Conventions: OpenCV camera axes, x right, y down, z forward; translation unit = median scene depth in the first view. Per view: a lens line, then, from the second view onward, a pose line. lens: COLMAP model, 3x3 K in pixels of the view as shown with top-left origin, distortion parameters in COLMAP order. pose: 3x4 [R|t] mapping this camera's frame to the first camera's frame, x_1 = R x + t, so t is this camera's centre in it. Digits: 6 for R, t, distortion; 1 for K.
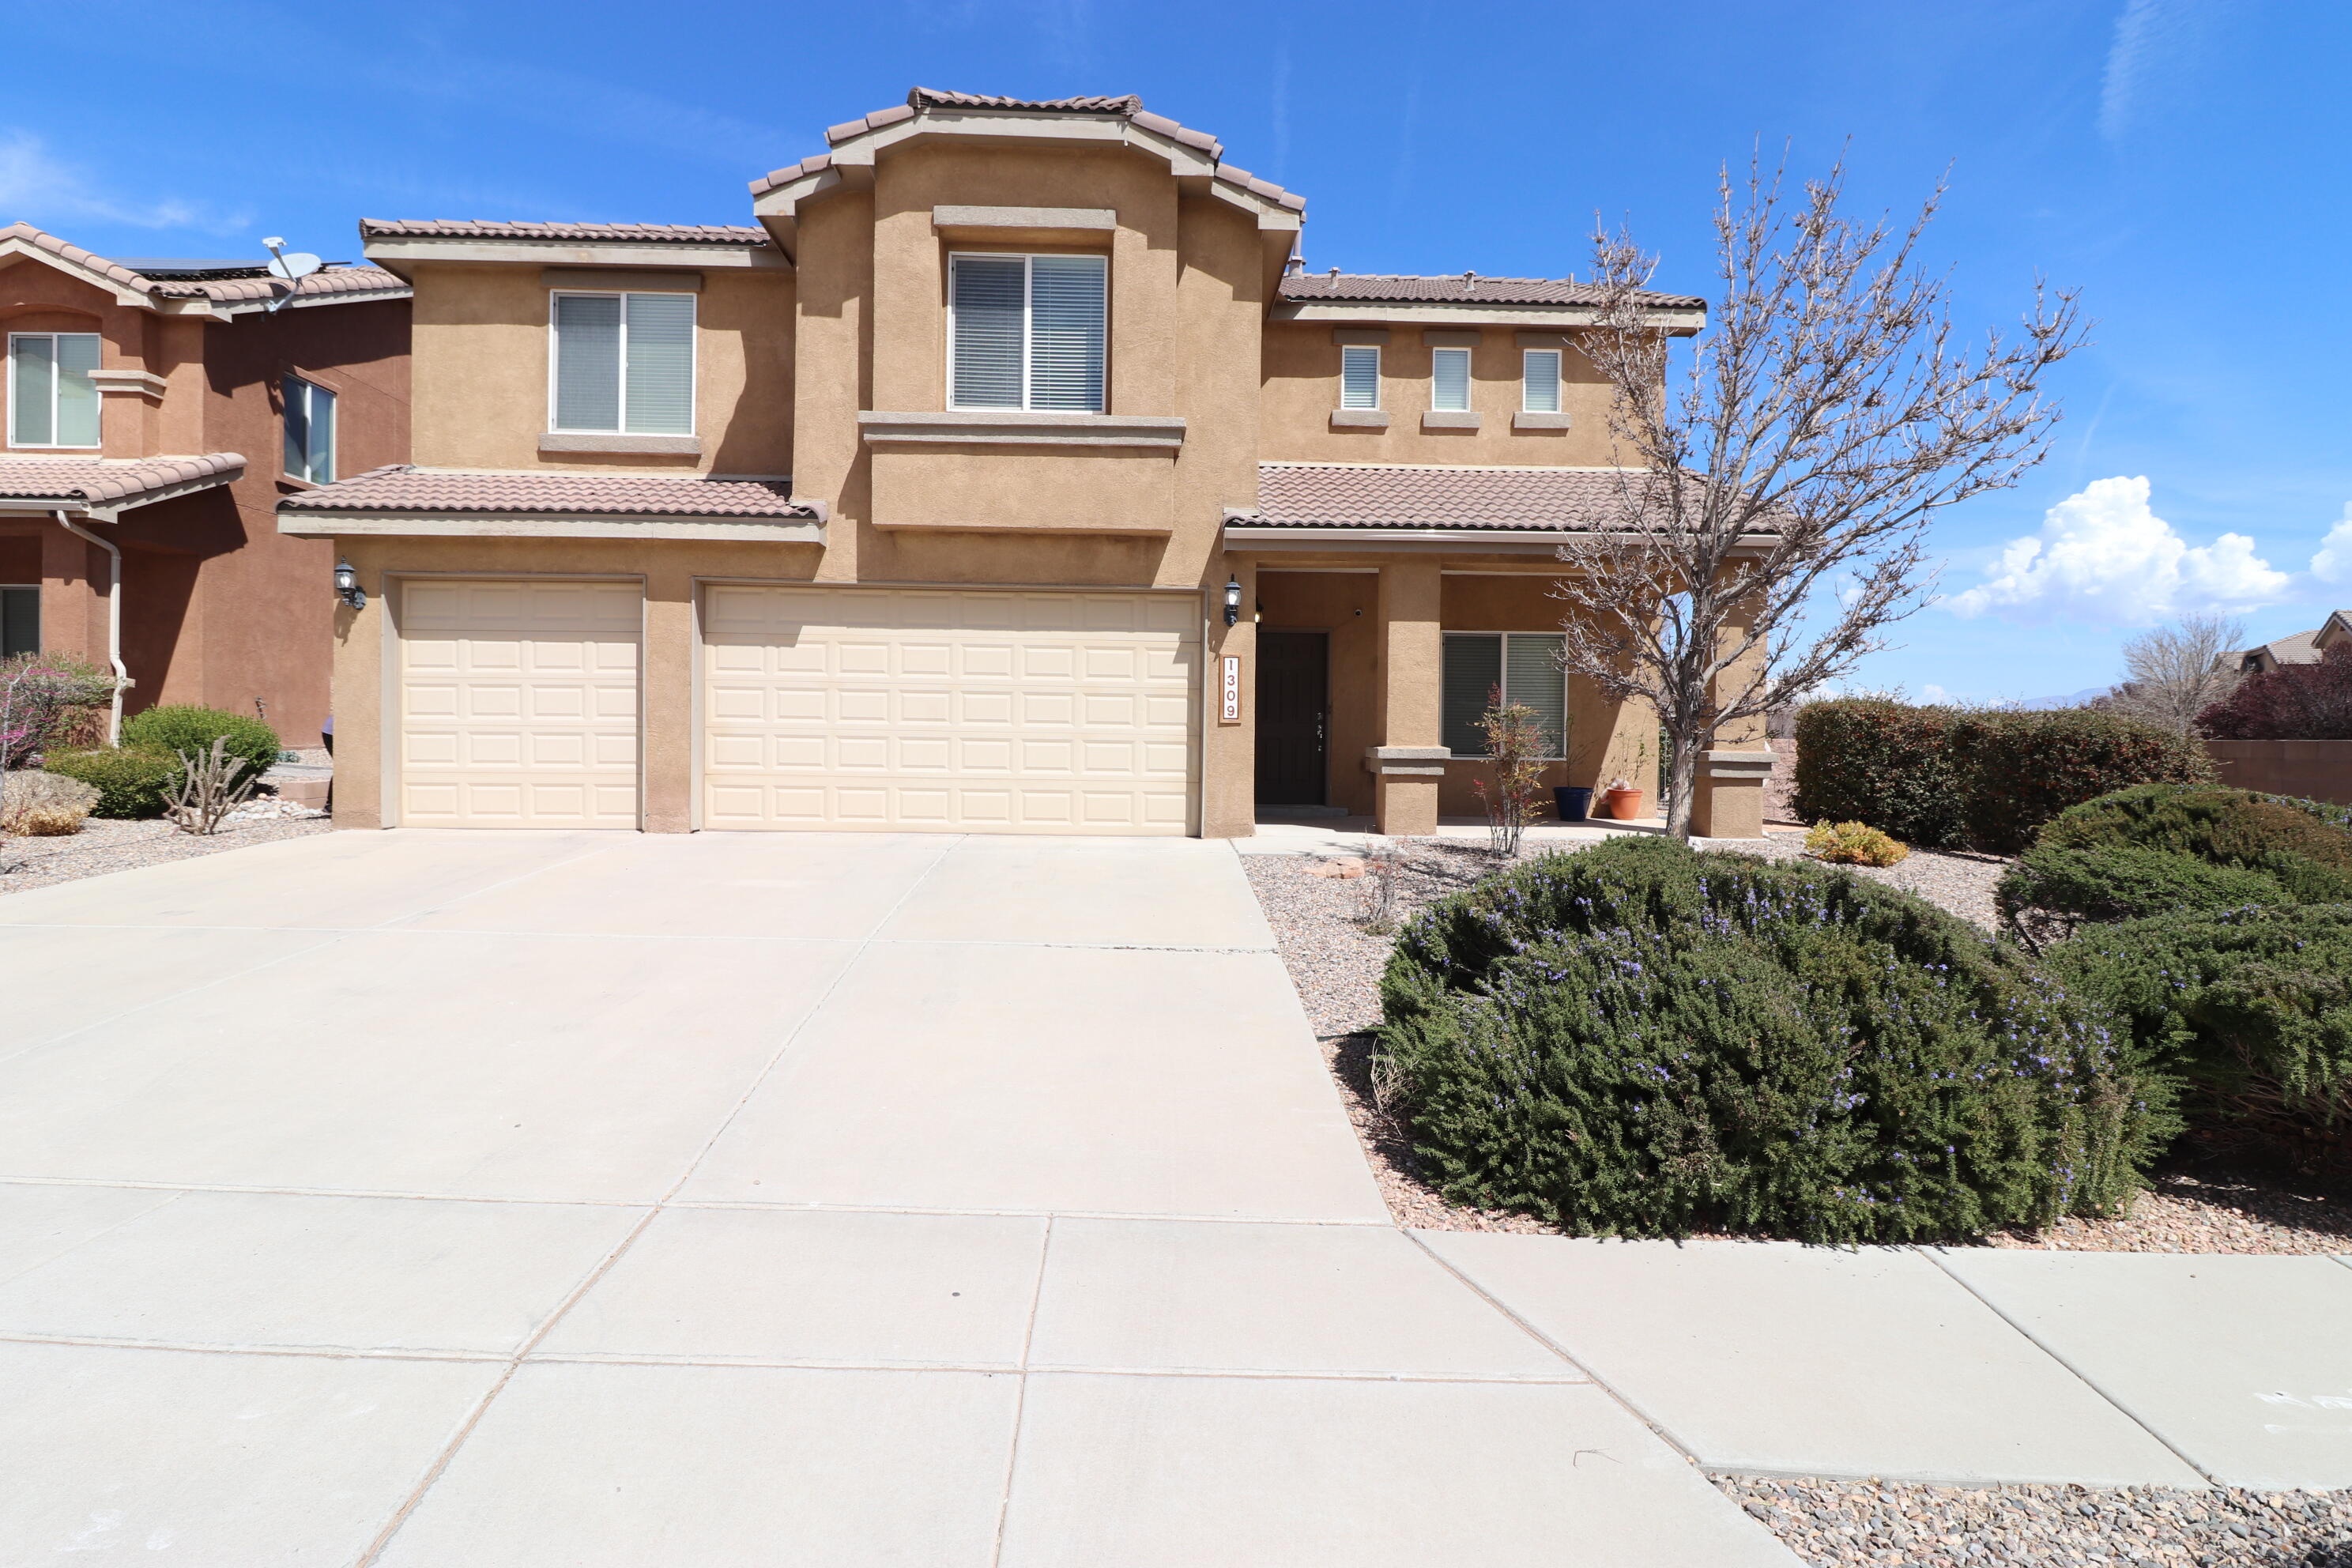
lens RADIAL K [[1209.8, 0, 1170.6], [0, 1209.8, 773.9], [0, 0, 1]] dist [0.004957, -0.014452]
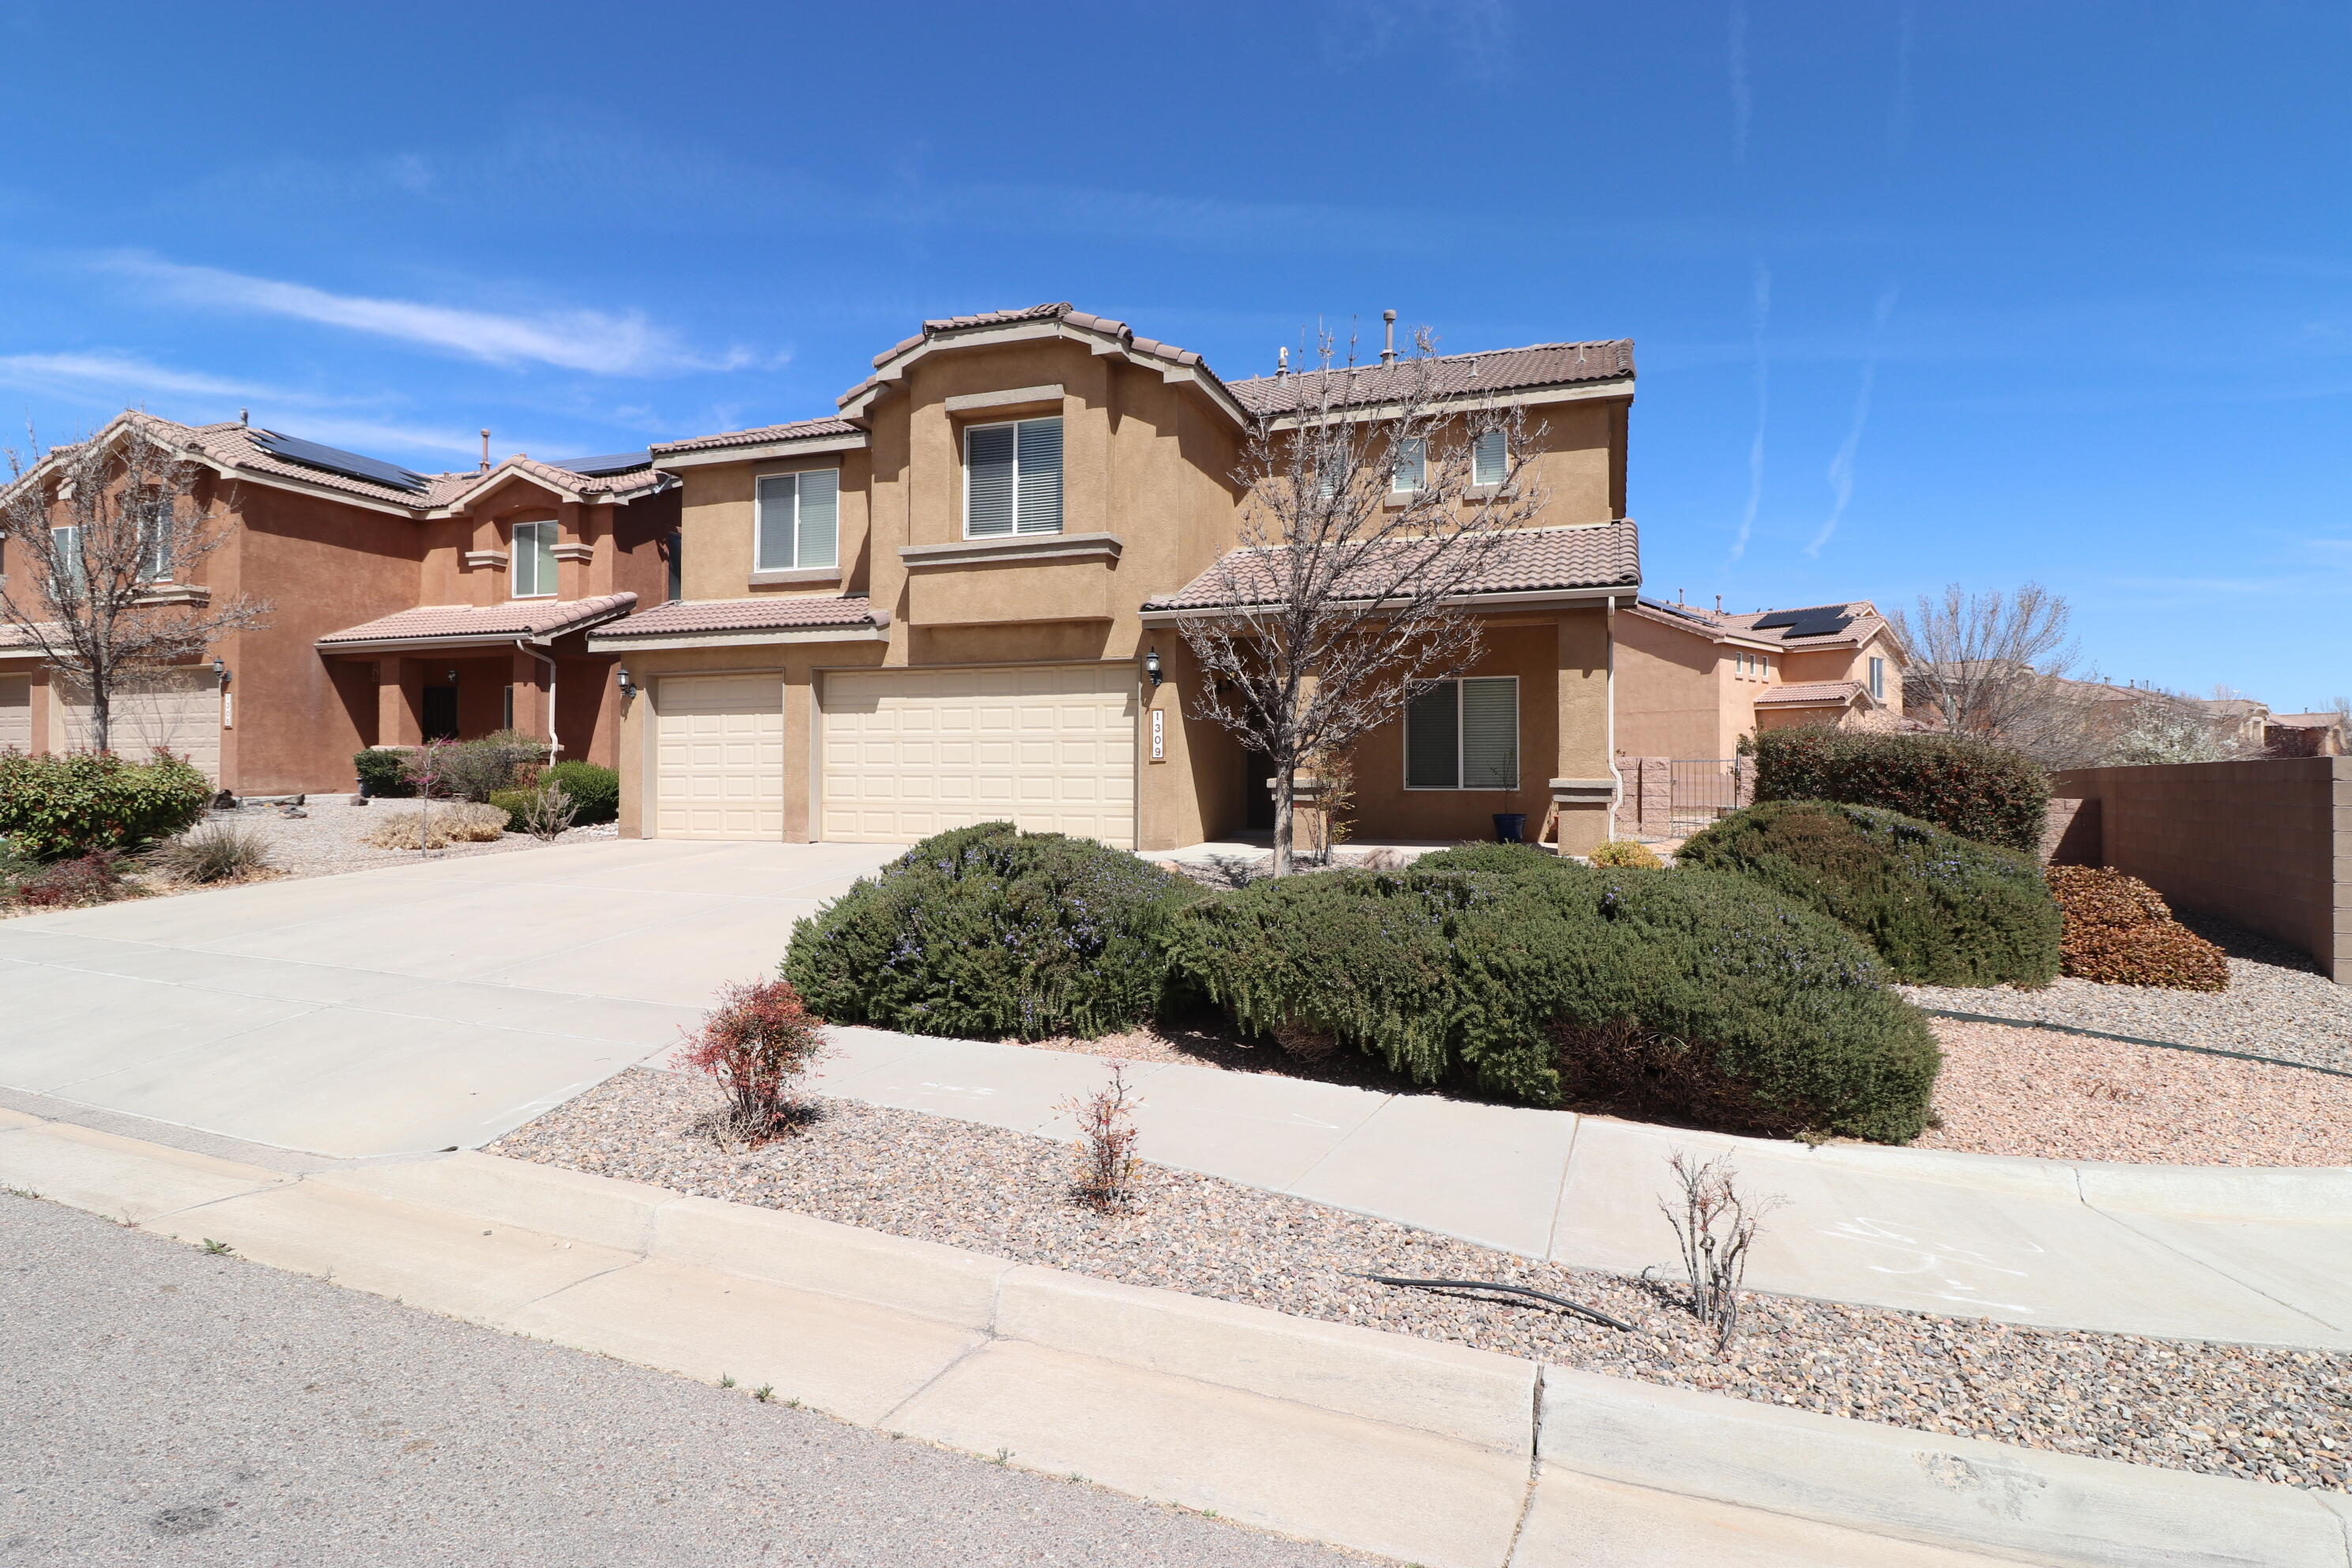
lens RADIAL K [[1209.8, 0, 1170.6], [0, 1209.8, 773.9], [0, 0, 1]] dist [0.004957, -0.014452]
pose [[0.930719, -0.013140, -0.365499, 0.535177], [-0.000021, 0.999352, -0.035982, 0.017744], [0.365735, 0.033497, 0.930116, -0.192250]]
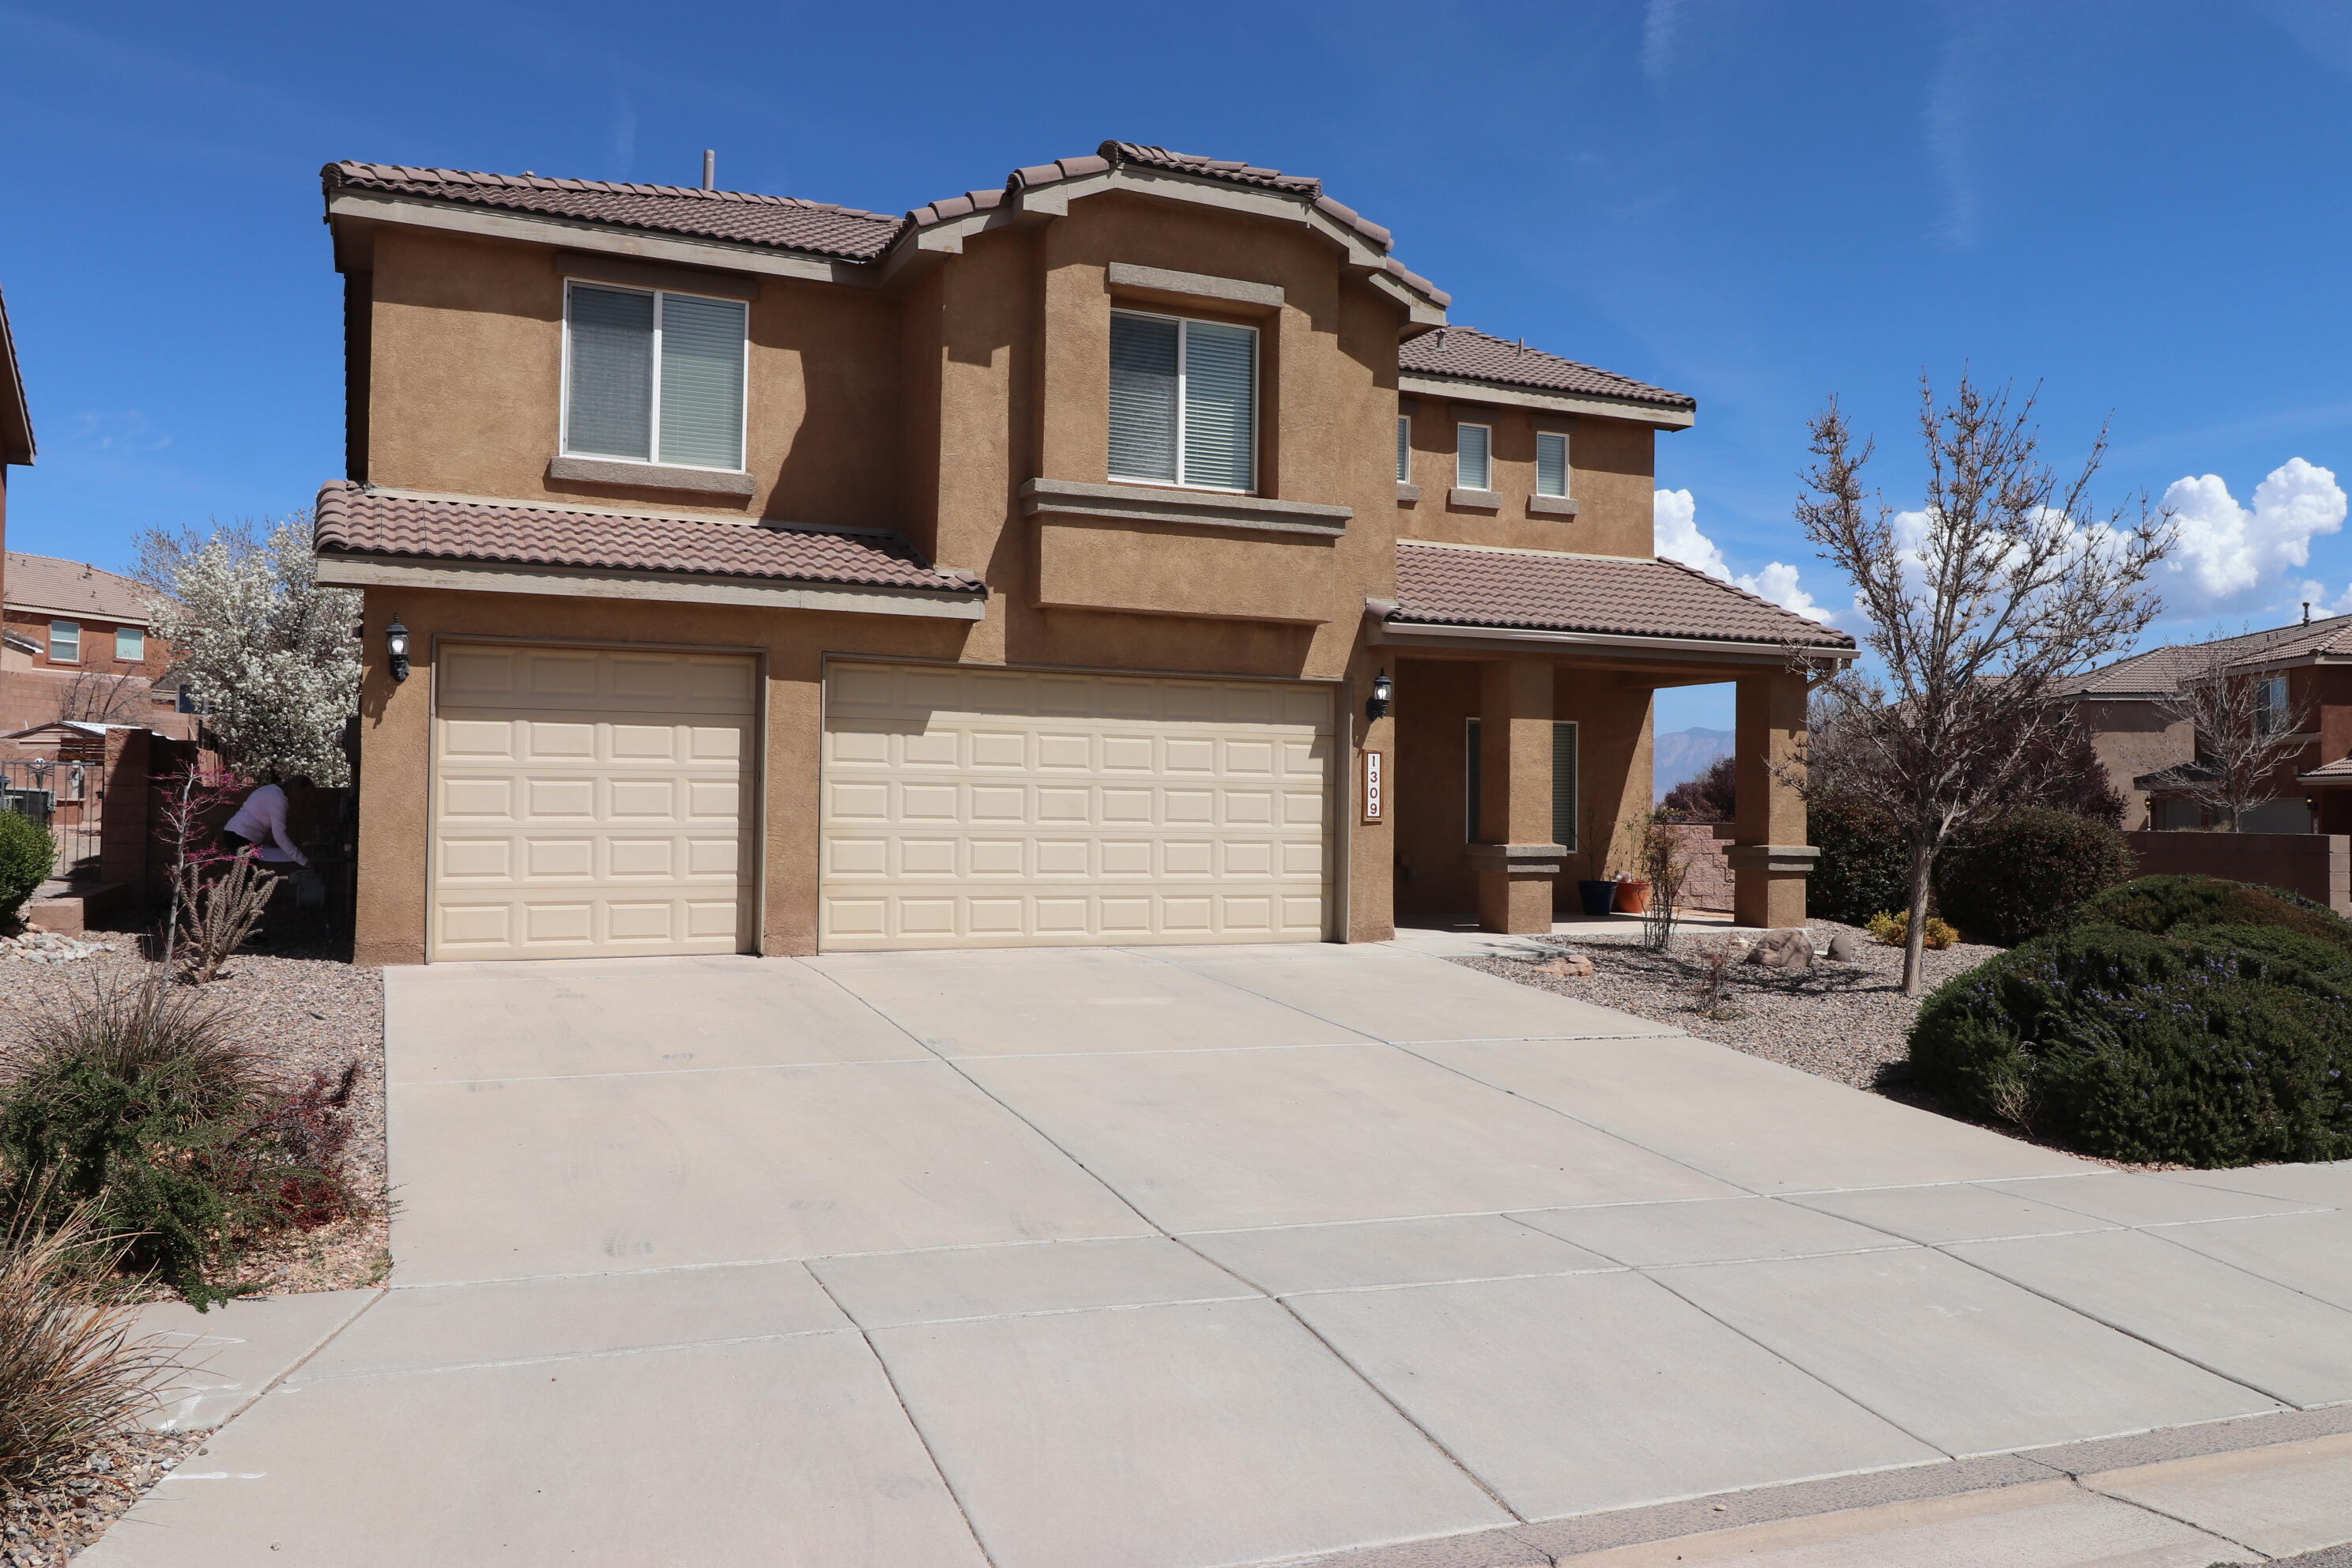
lens RADIAL K [[1781.1, 0, 1176.0], [0, 1781.1, 784.0], [0, 0, 1]] dist [0.011187, 0.000184]
pose [[0.922412, 0.004081, 0.386185, -0.643255], [0.010579, 0.999302, -0.035830, -0.023035], [-0.386061, 0.037135, 0.921725, -0.242893]]
